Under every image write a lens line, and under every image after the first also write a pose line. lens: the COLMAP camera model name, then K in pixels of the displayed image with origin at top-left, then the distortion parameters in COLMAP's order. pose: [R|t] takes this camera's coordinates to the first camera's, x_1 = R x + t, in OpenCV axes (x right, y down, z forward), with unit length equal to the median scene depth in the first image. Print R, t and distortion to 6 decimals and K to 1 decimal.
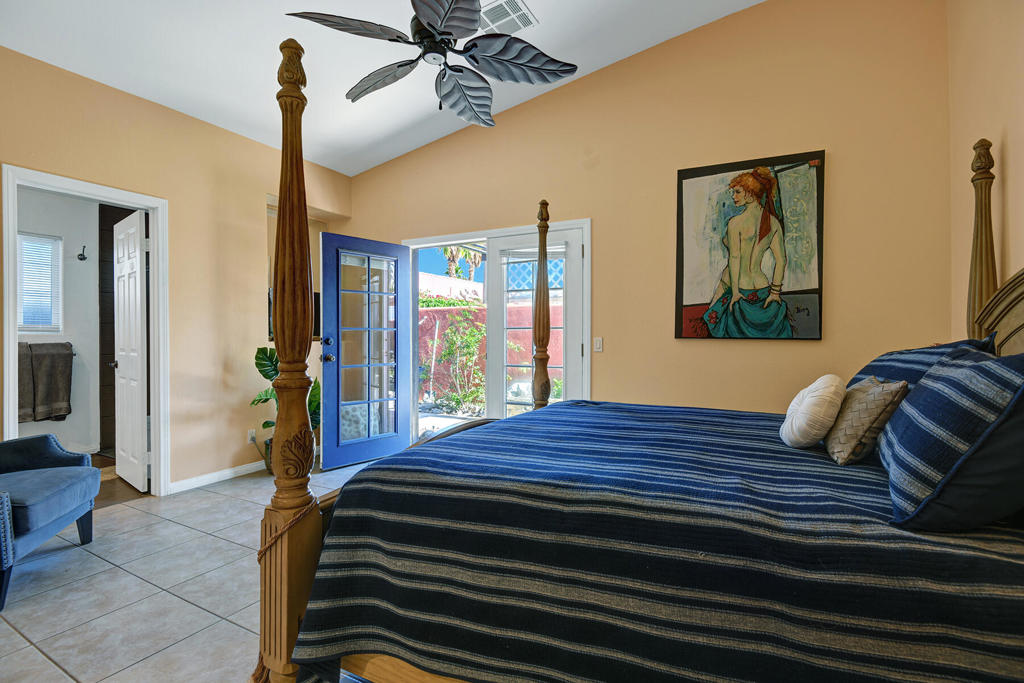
lens RADIAL K [[460.1, 0, 512.0], [0, 460.1, 341.5], [0, 0, 1]] dist [-0.014699, -0.000698]
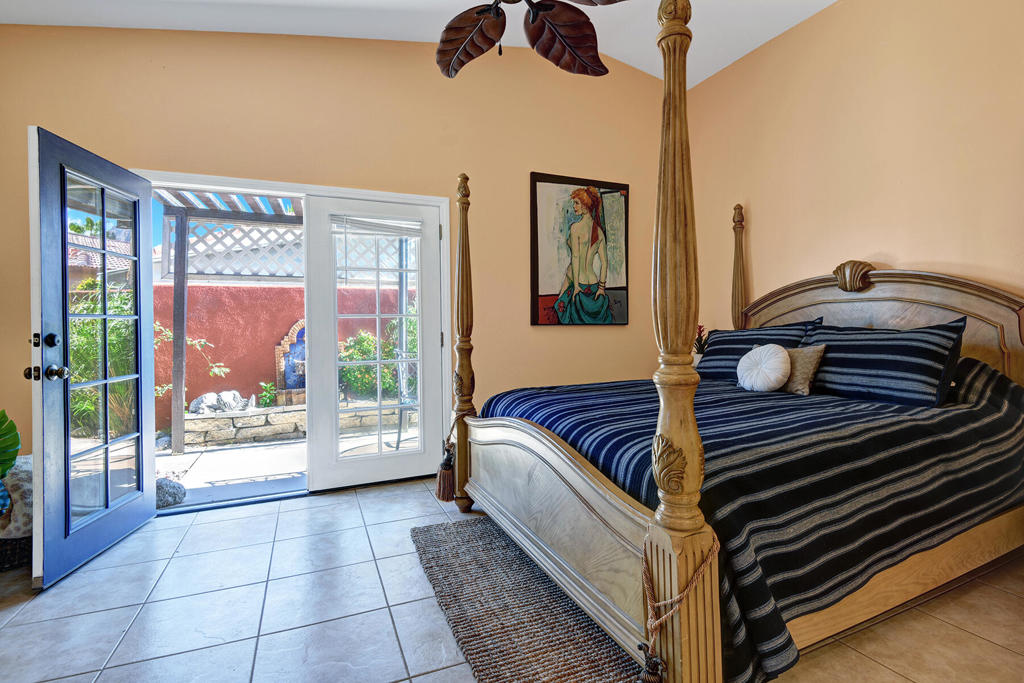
lens RADIAL K [[494.4, 0, 514.2], [0, 494.4, 334.1], [0, 0, 1]] dist [-0.000169, -0.000367]
pose [[0.629581, -0.025574, 0.776514, -0.632788], [0.023445, 0.999628, 0.013914, -0.003607], [-0.776581, 0.009445, 0.629946, 0.314362]]
